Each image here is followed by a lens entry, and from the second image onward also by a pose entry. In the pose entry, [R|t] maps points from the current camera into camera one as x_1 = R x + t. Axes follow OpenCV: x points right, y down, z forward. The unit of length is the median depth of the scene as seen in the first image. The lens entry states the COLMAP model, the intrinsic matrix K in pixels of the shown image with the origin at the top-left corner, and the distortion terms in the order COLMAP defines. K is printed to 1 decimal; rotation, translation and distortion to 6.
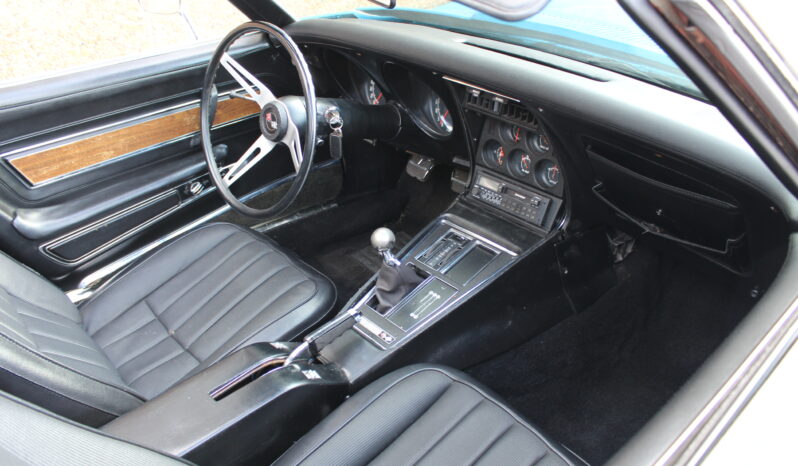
lens RADIAL K [[668.6, 0, 398.5], [0, 668.6, 236.9], [0, 0, 1]] dist [-0.155090, 0.136976]
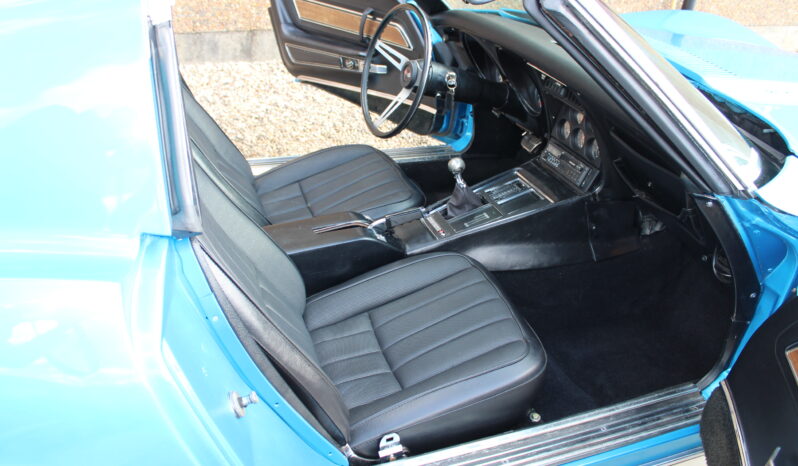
lens RADIAL K [[668.6, 0, 399.2], [0, 668.6, 229.6], [0, 0, 1]] dist [-0.155090, 0.136976]
pose [[0.931113, 0.235201, -0.278764, 0.265959], [-0.238707, 0.970847, 0.021813, 0.122073], [0.275768, 0.046233, 0.960112, -0.356152]]
